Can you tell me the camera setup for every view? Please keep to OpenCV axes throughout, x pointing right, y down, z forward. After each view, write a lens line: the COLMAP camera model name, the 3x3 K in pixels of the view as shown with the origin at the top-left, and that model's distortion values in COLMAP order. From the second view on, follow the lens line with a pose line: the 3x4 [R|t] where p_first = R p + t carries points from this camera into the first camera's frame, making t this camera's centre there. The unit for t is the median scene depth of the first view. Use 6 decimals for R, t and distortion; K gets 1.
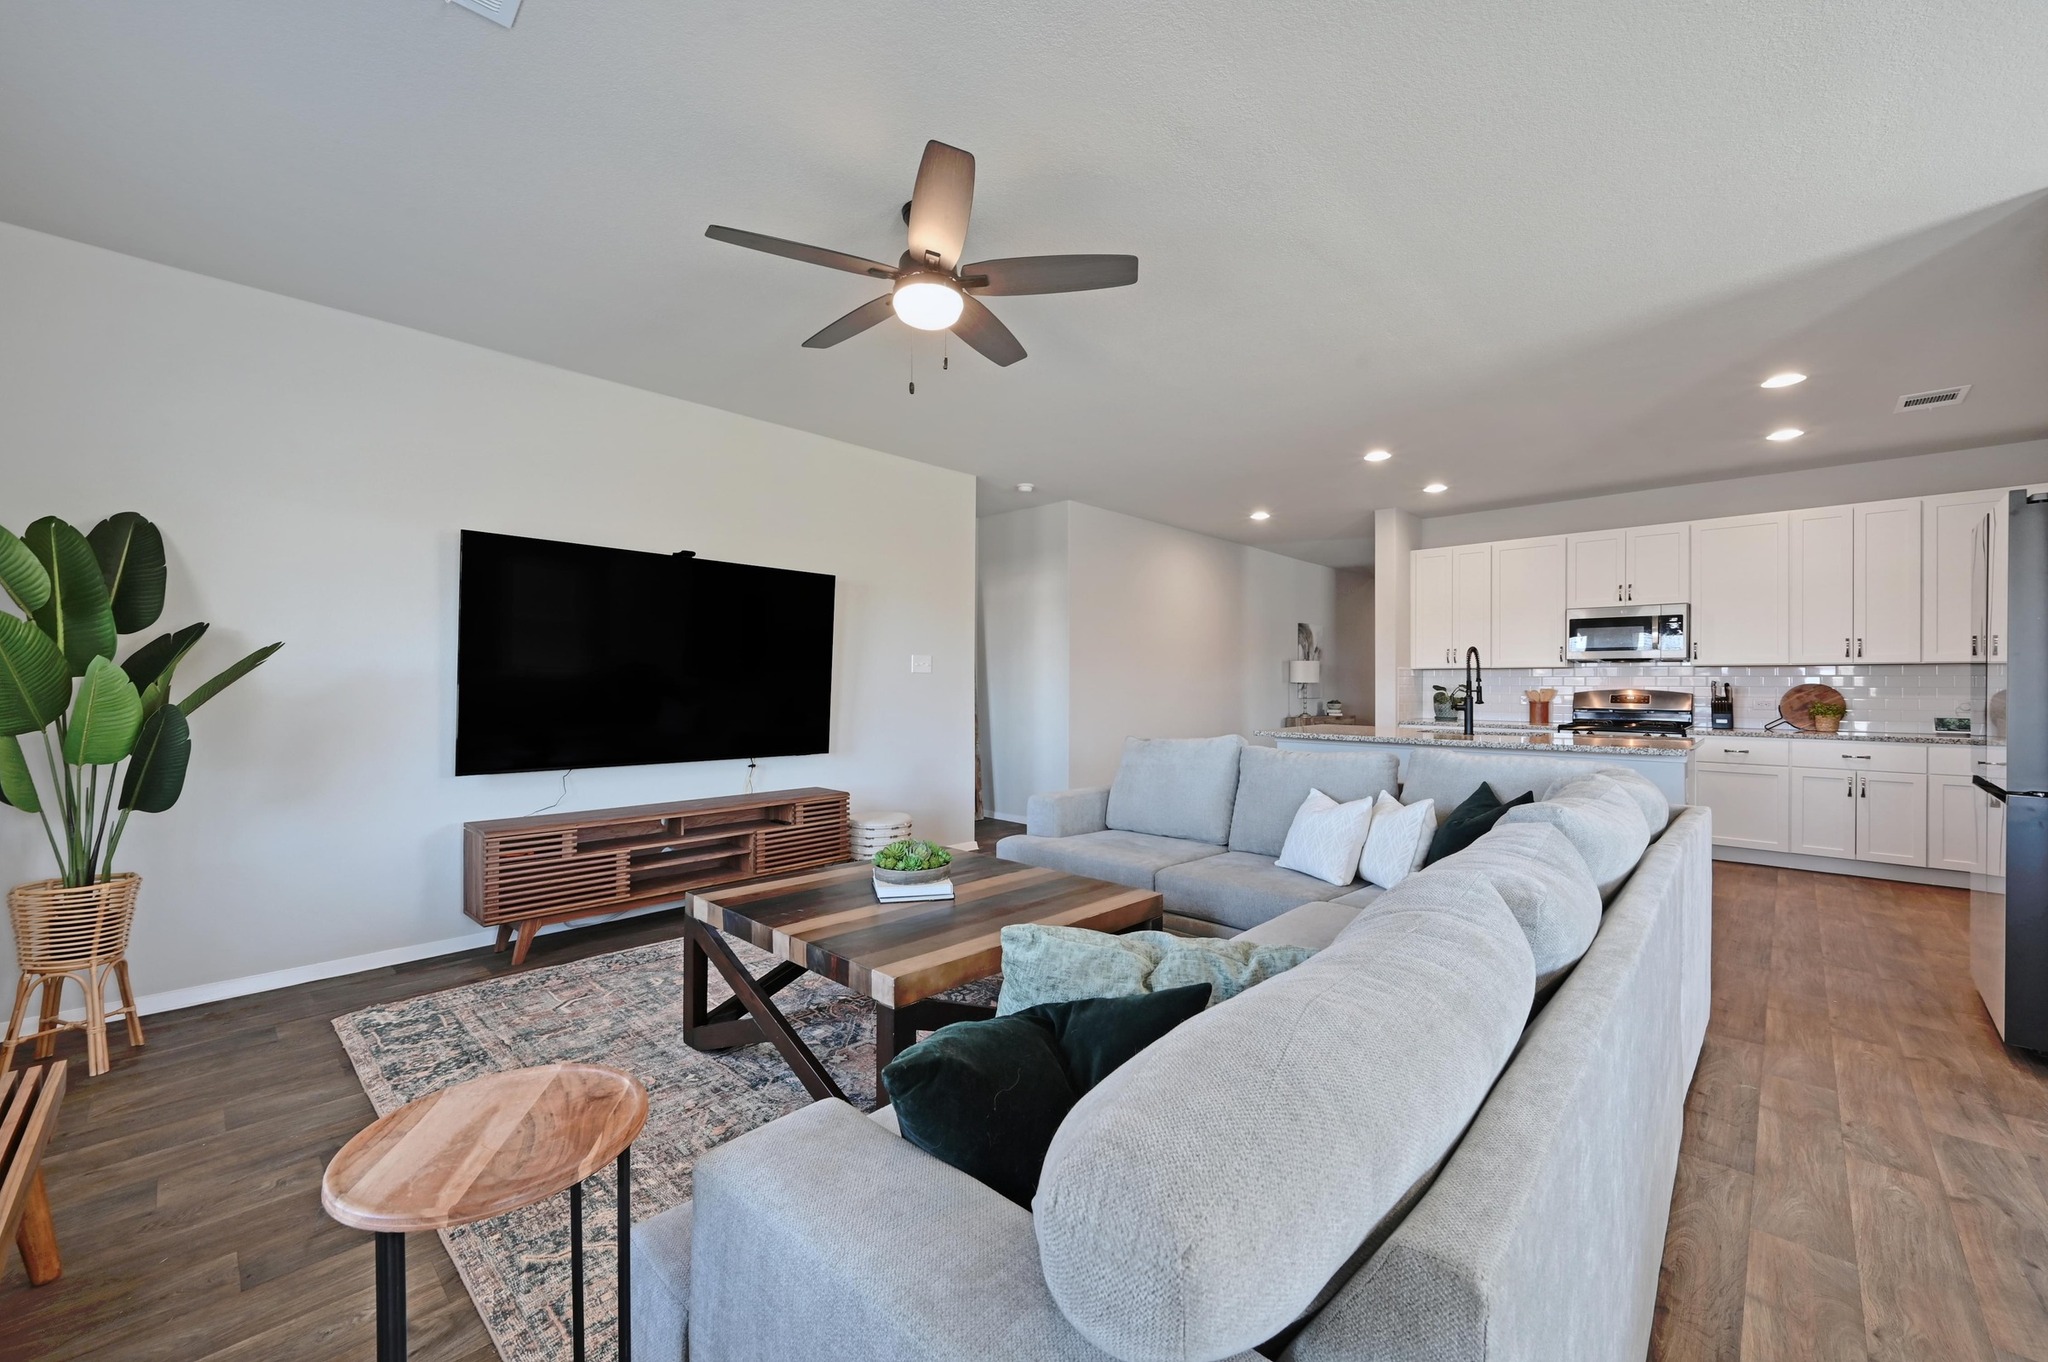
lens RADIAL K [[812.3, 0, 1025.1], [0, 812.3, 680.6], [0, 0, 1]] dist [0.000237, 0.000052]
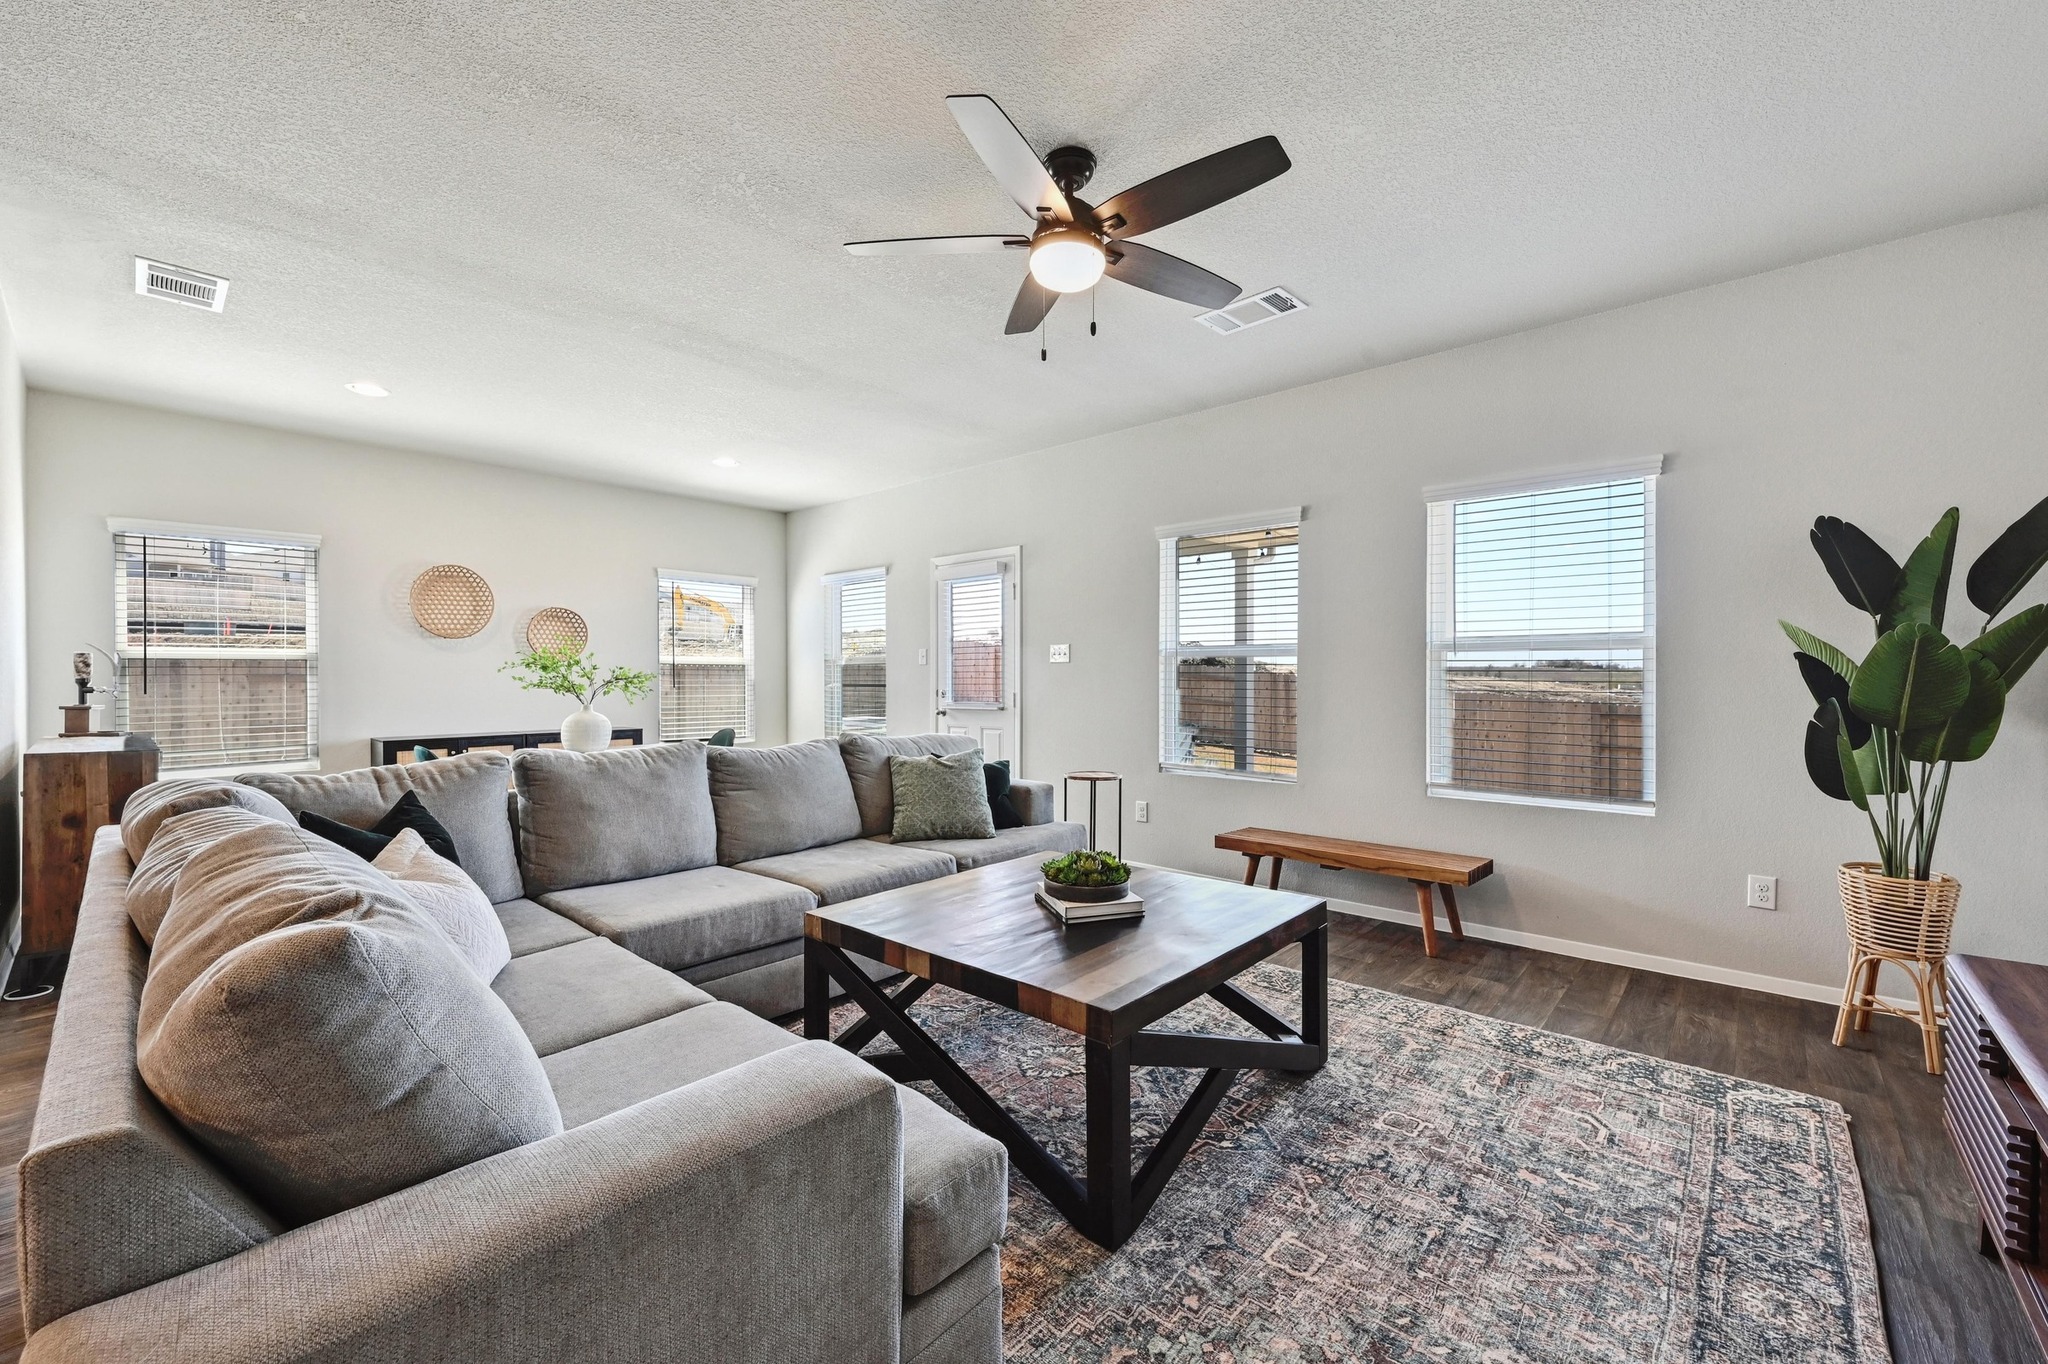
lens RADIAL K [[812.3, 0, 1025.1], [0, 812.3, 681.6], [0, 0, 1]] dist [0.000237, 0.000052]
pose [[-0.999610, -0.002343, -0.027822, -0.032824], [-0.002307, 0.999996, -0.001311, 0.009528], [0.027825, -0.001246, -0.999612, 1.338398]]
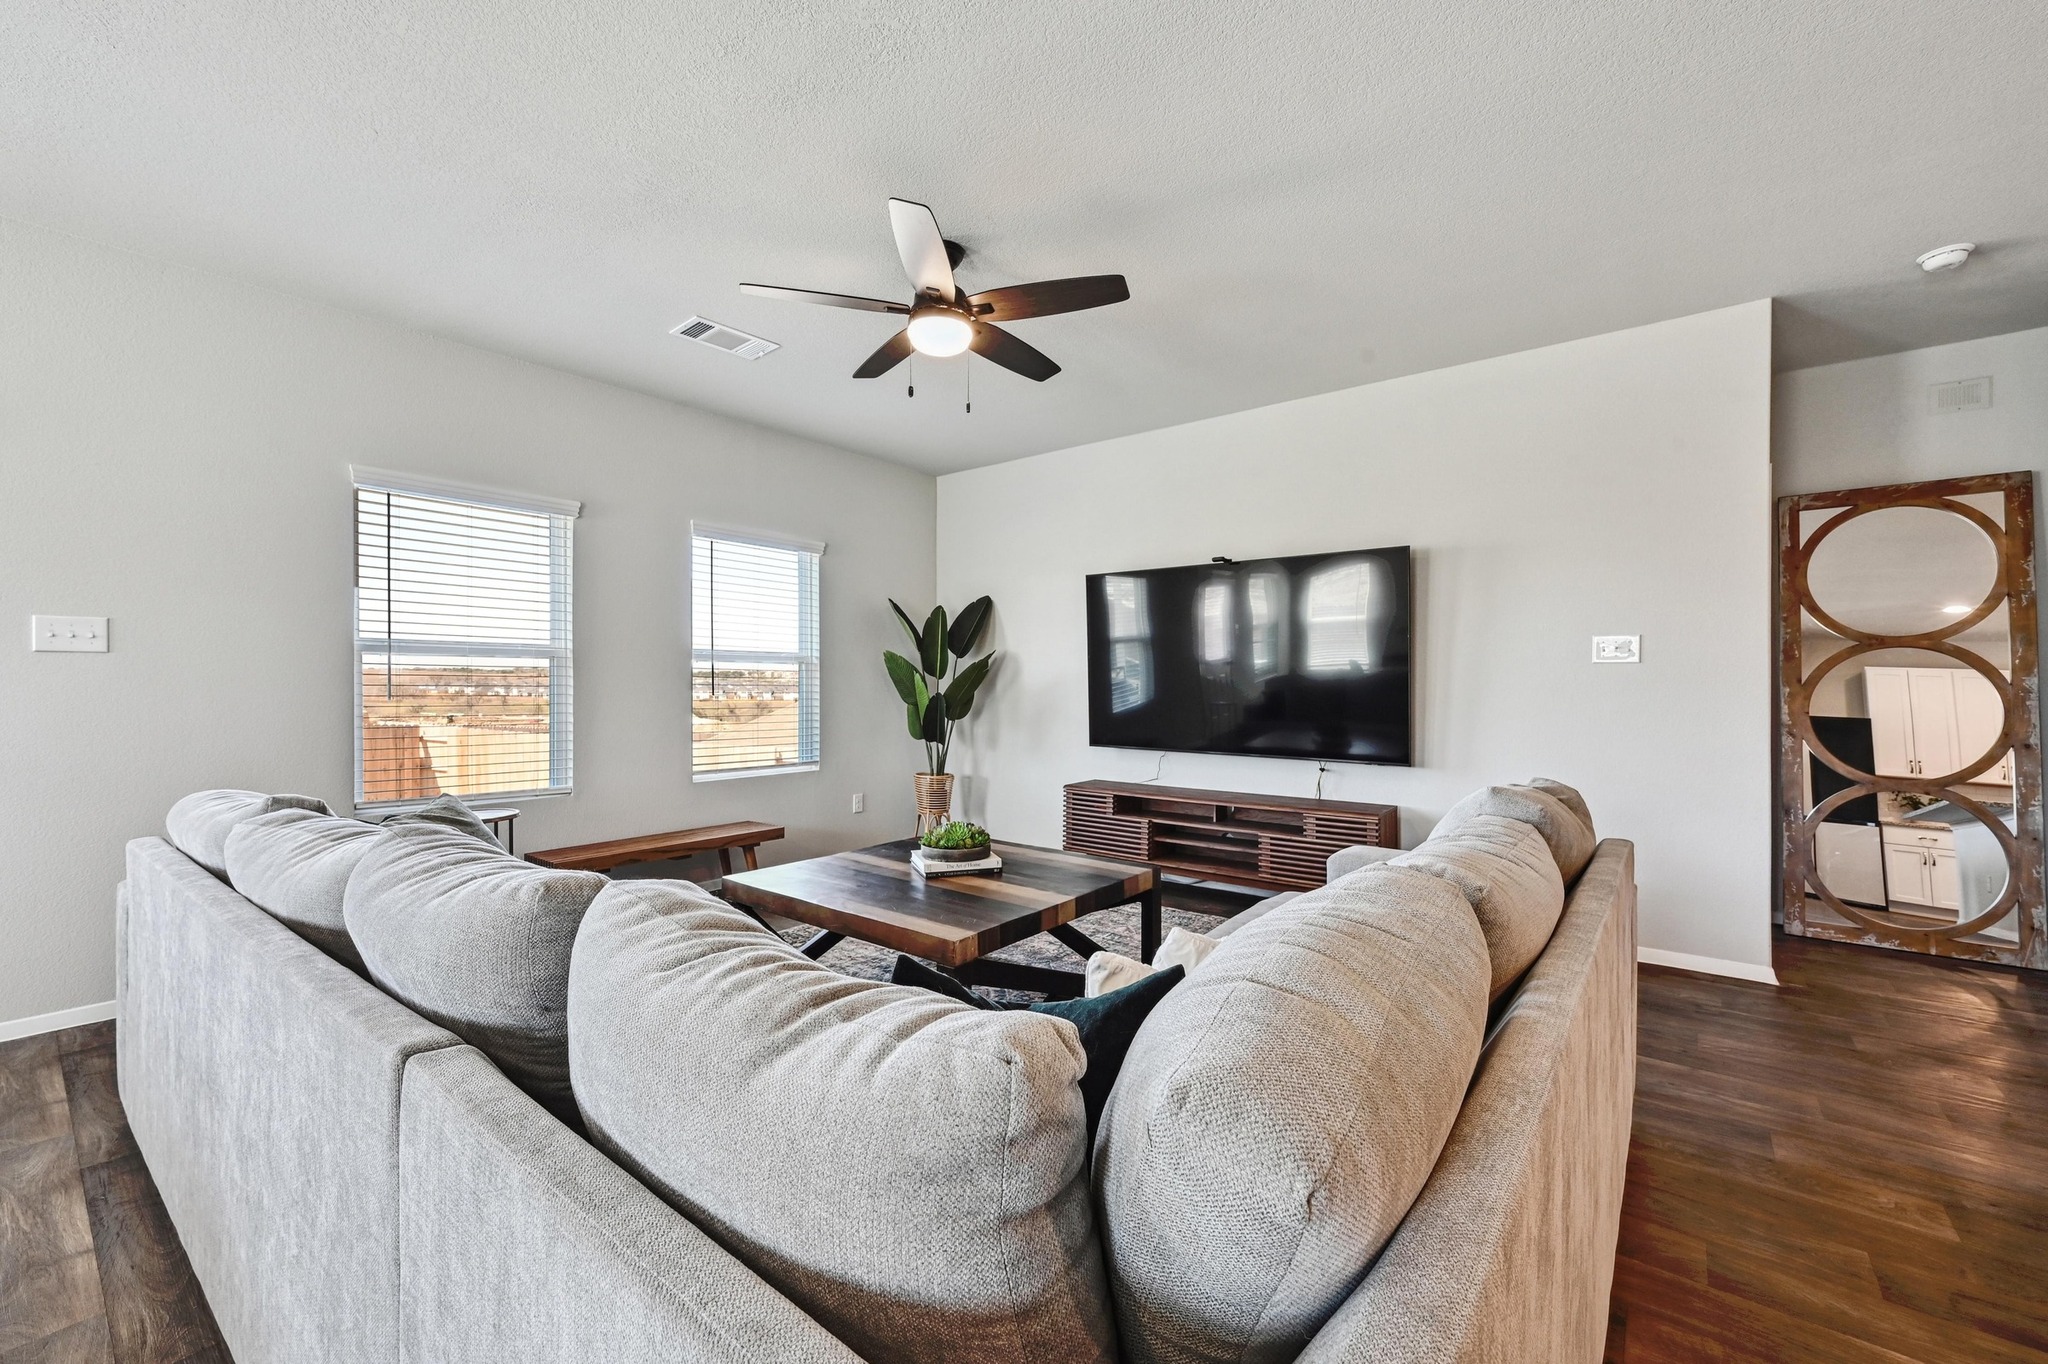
lens RADIAL K [[804.5, 0, 1024.0], [0, 804.5, 682.0], [0, 0, 1]] dist [0.001652, -0.010743]
pose [[0.095778, -0.001687, -0.995401, 0.666907], [0.007959, 0.999968, -0.000929, 0.004405], [0.995371, -0.007834, 0.095788, 0.704779]]
